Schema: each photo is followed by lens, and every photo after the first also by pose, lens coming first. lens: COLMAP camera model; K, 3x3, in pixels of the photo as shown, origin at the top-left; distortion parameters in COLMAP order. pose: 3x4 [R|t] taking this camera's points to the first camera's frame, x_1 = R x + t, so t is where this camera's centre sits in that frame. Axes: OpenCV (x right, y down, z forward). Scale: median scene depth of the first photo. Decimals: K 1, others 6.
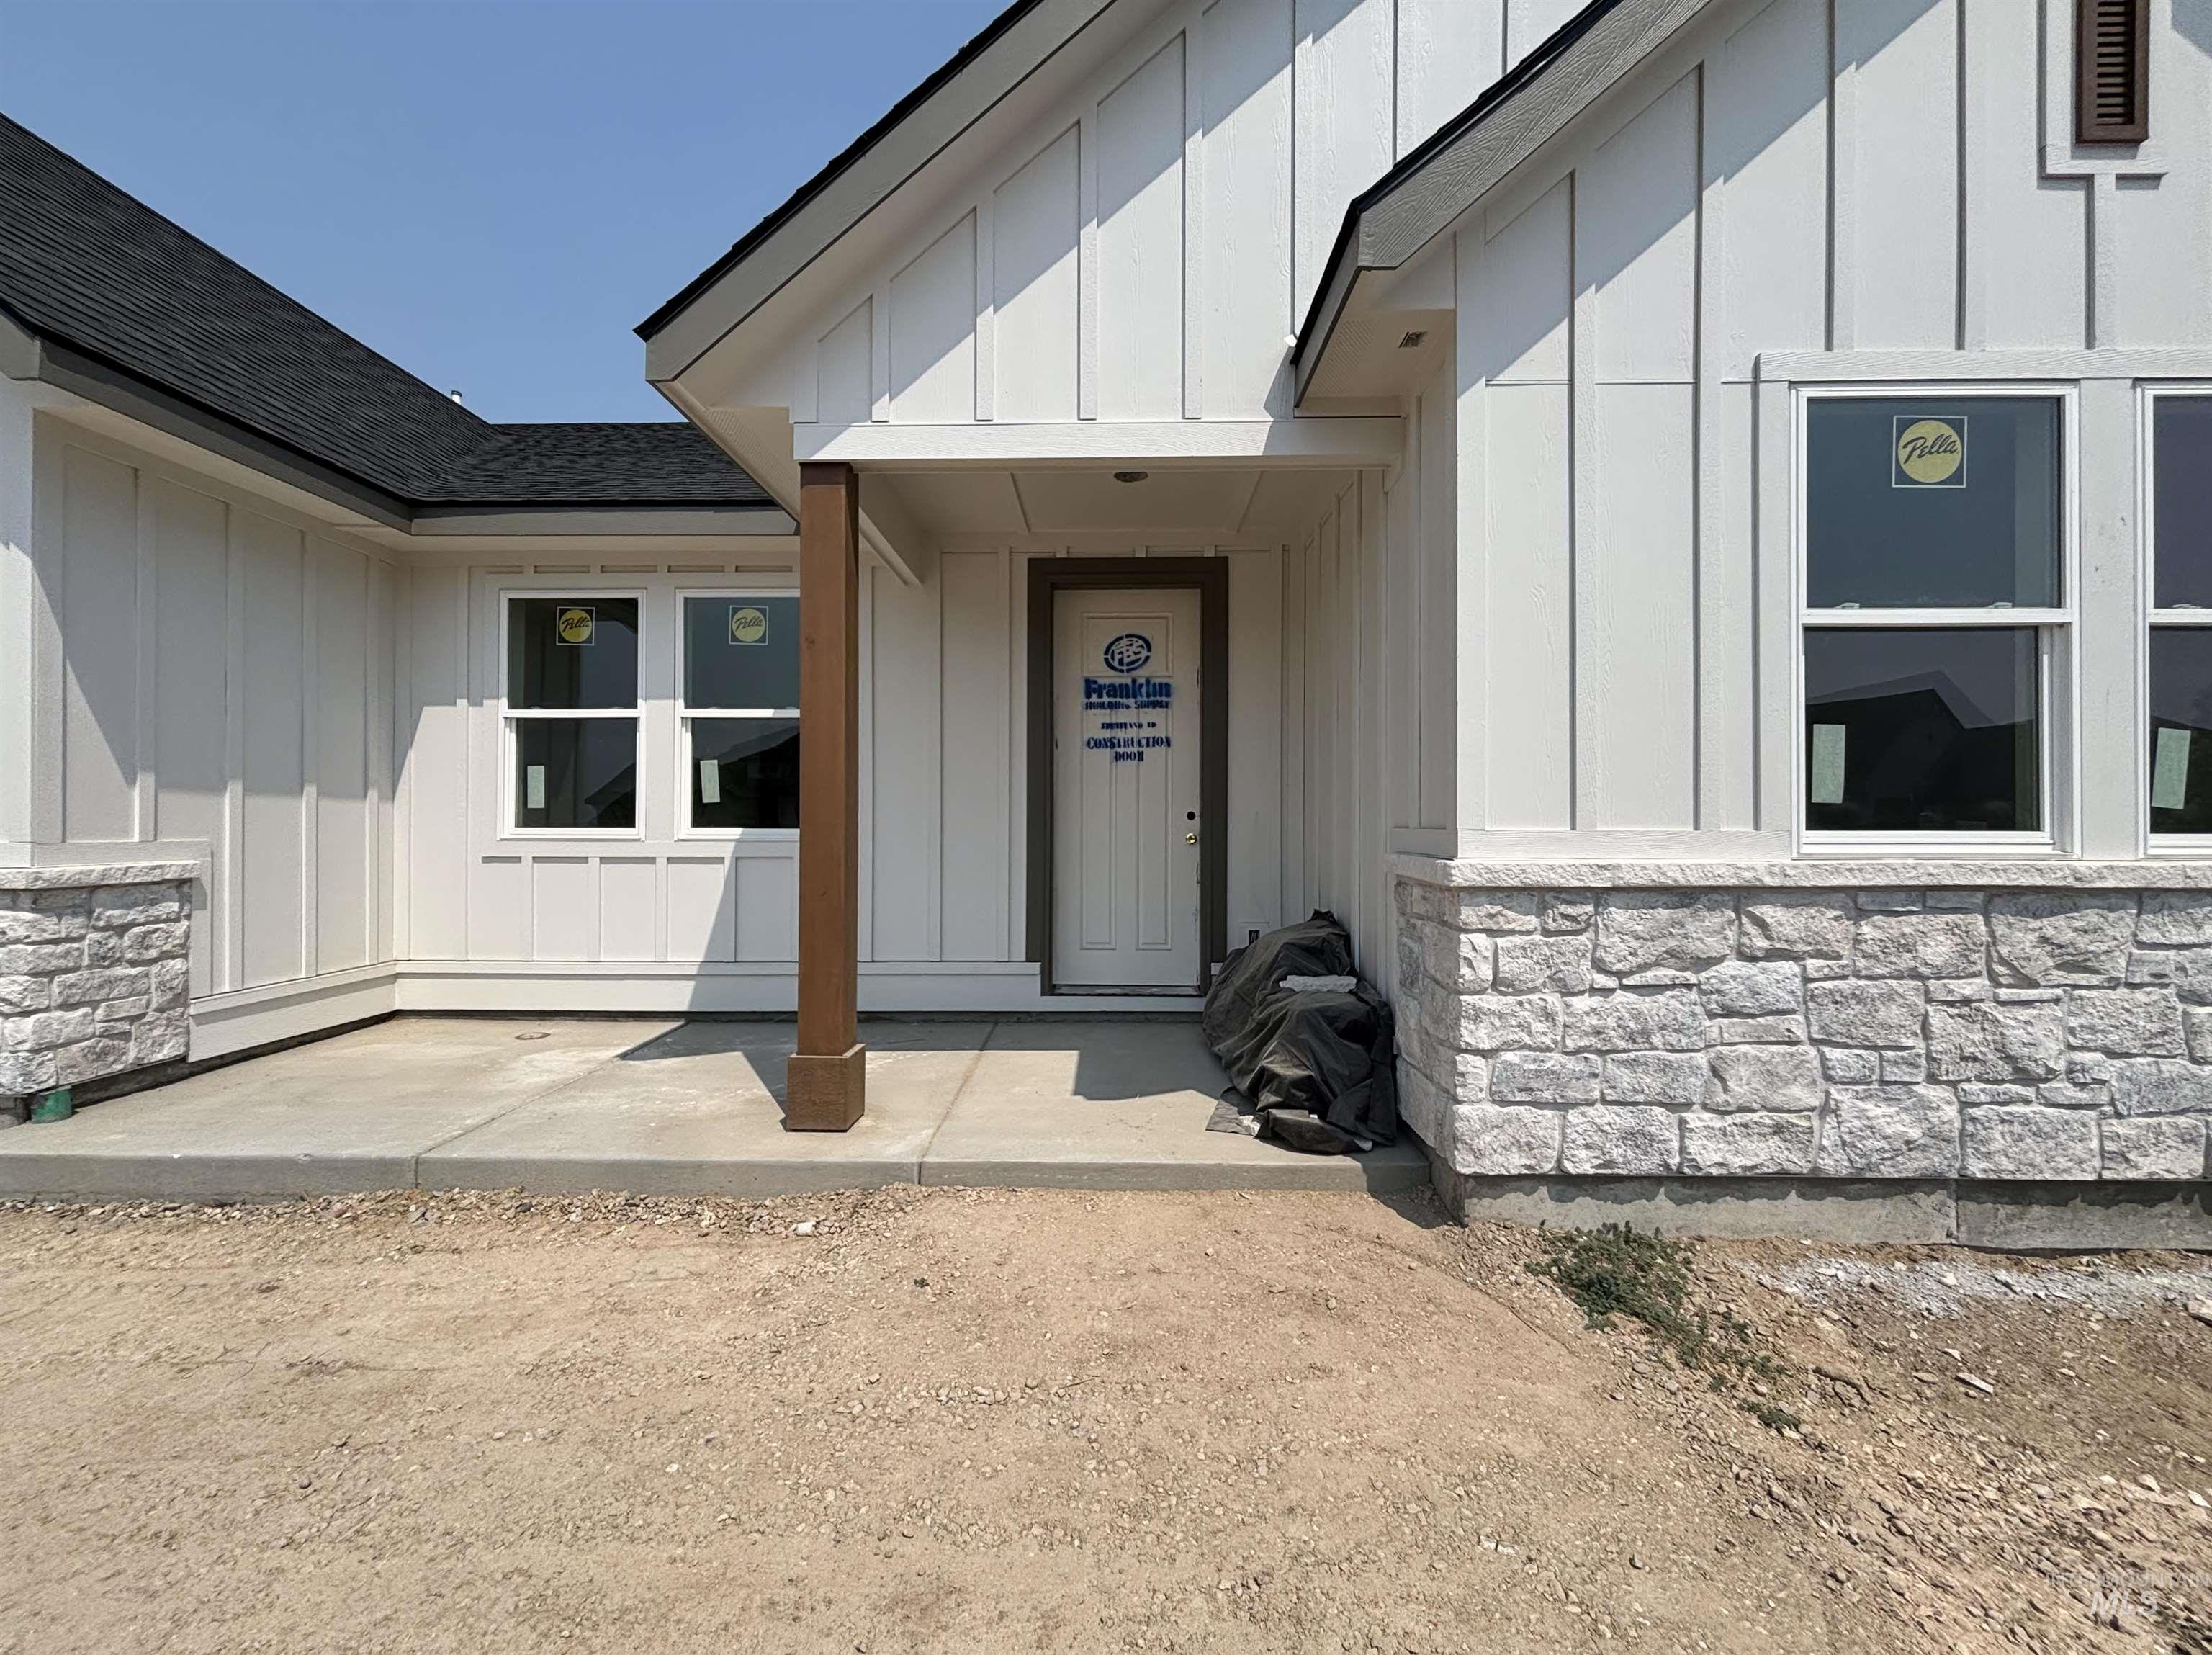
lens RADIAL K [[906.1, 0, 1097.2], [0, 906.1, 821.1], [0, 0, 1]] dist [0.004037, -0.001369]
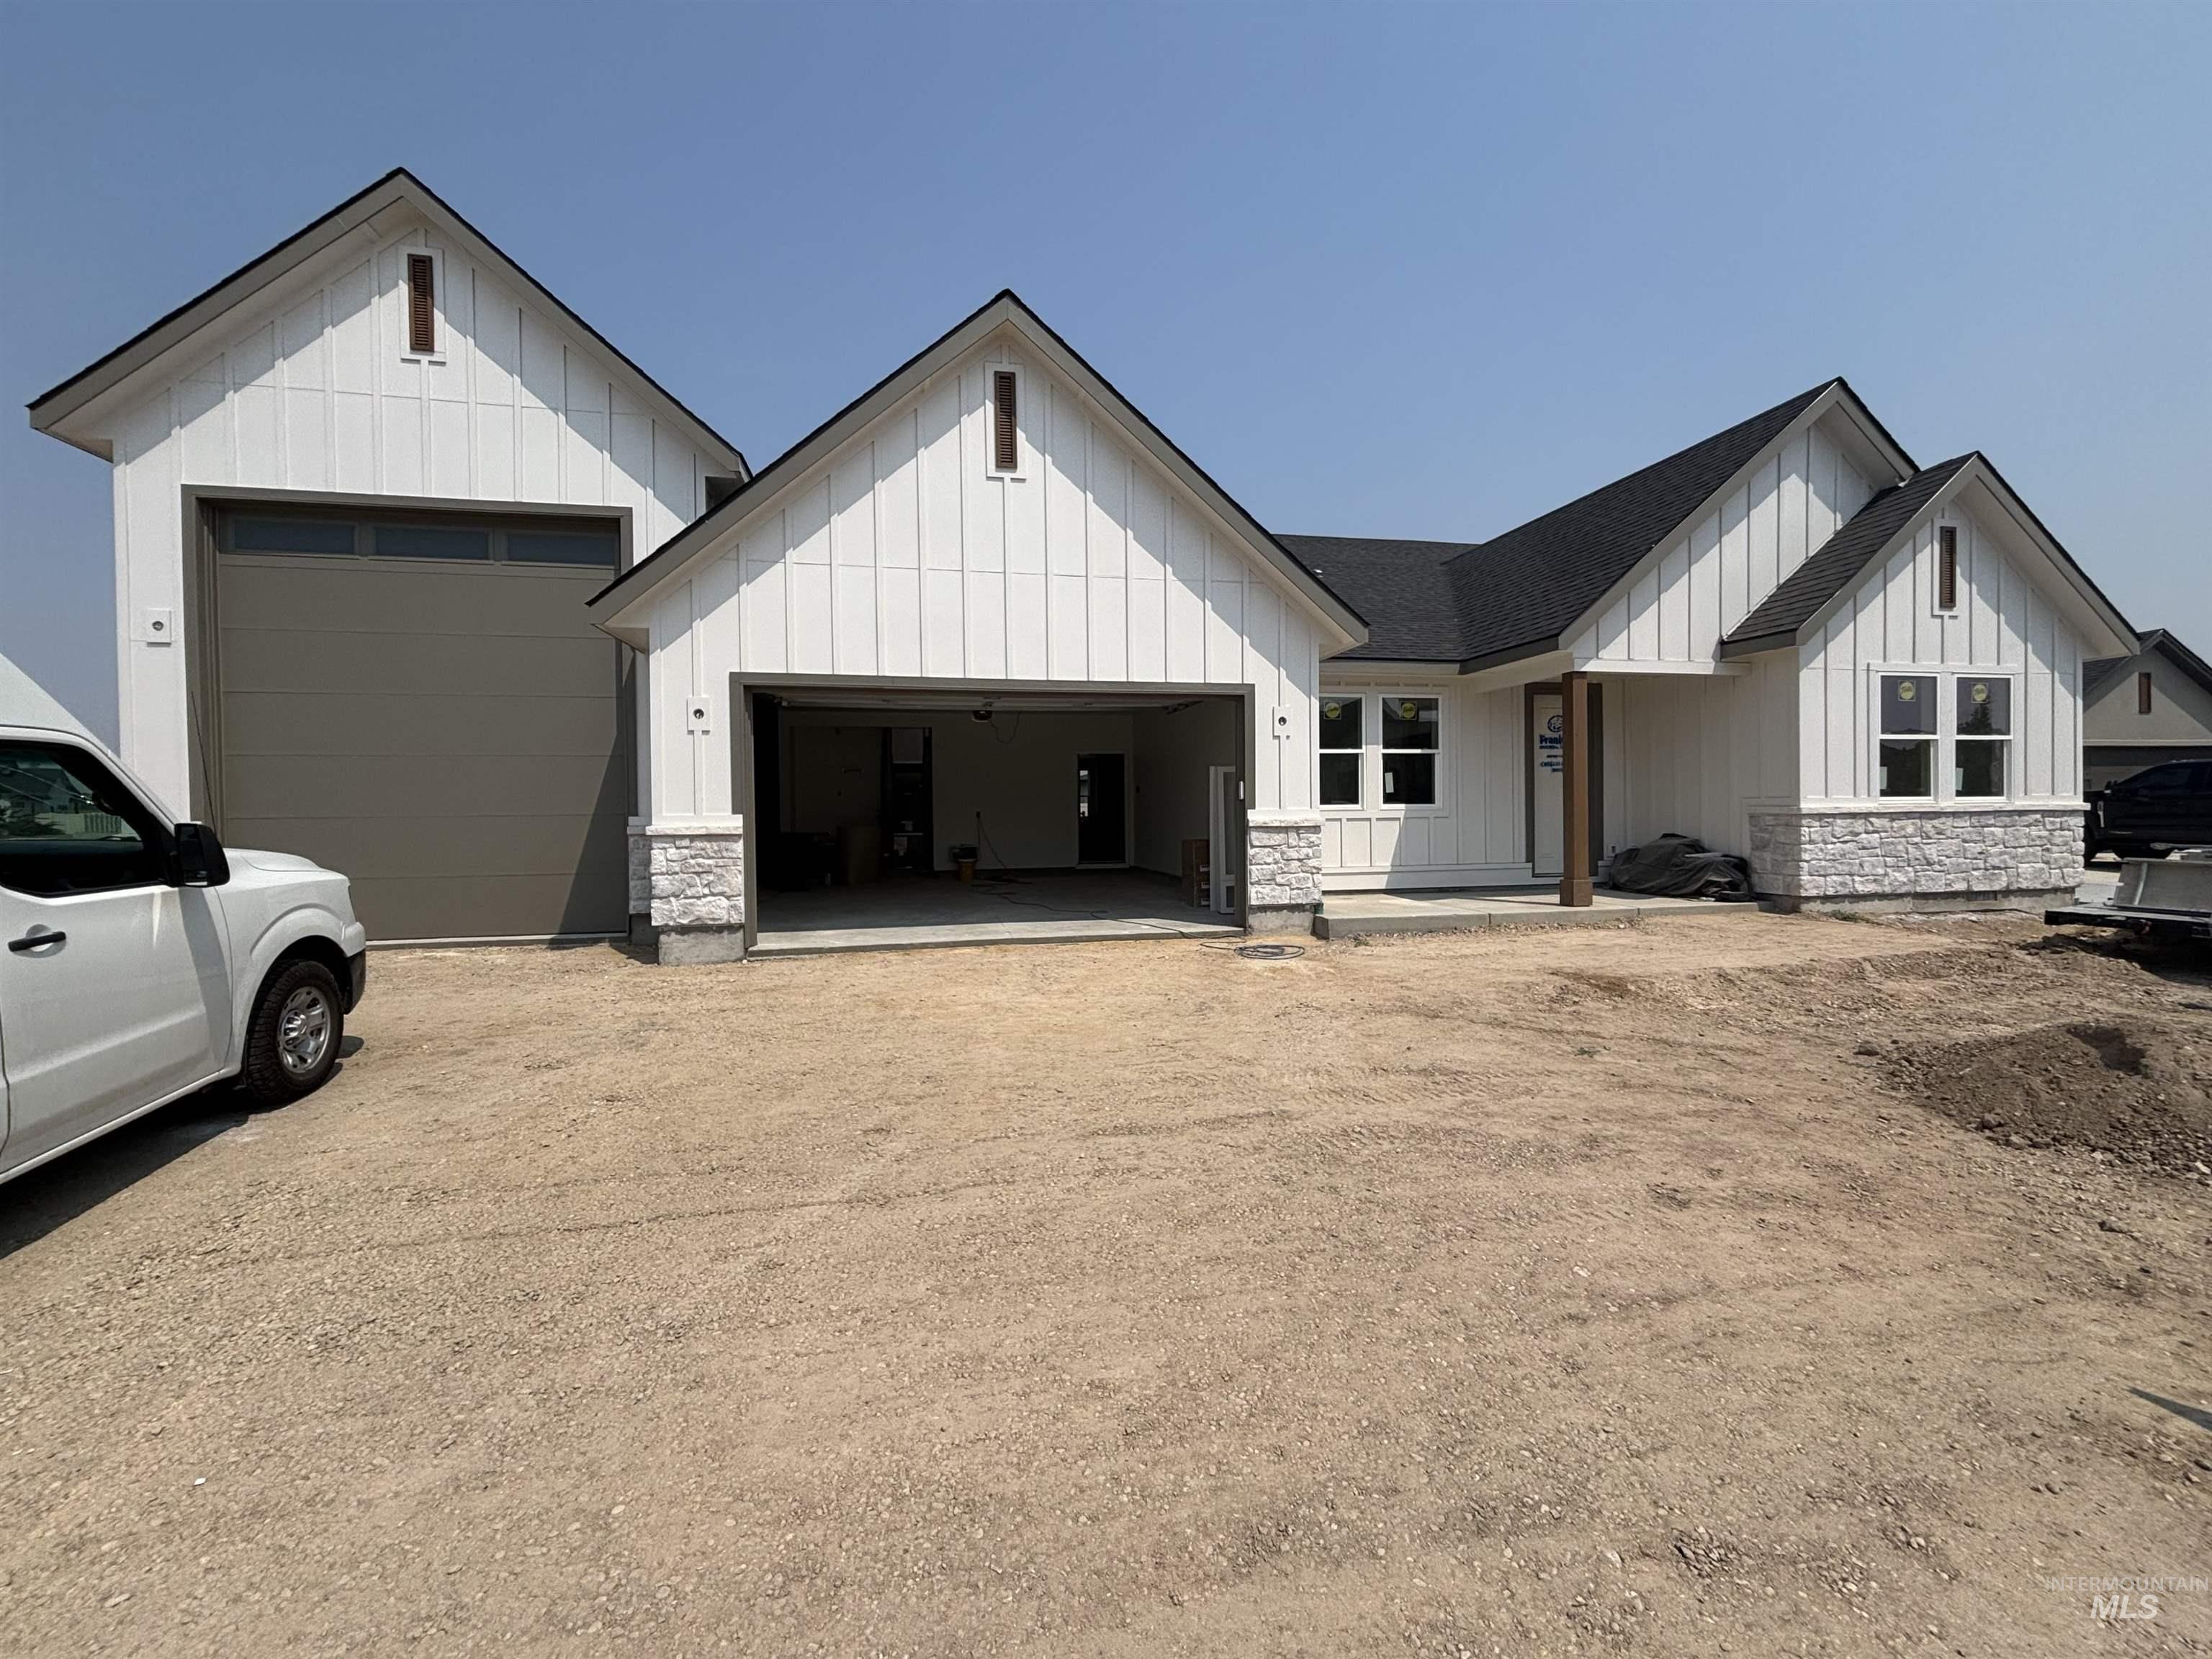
lens RADIAL K [[906.0, 0, 1121.9], [0, 906.0, 821.4], [0, 0, 1]] dist [0.004037, -0.001369]
pose [[0.975848, -0.015648, 0.217888, -2.898149], [0.012986, 0.999823, 0.013641, 0.019329], [-0.218063, -0.010482, 0.975878, -1.826799]]
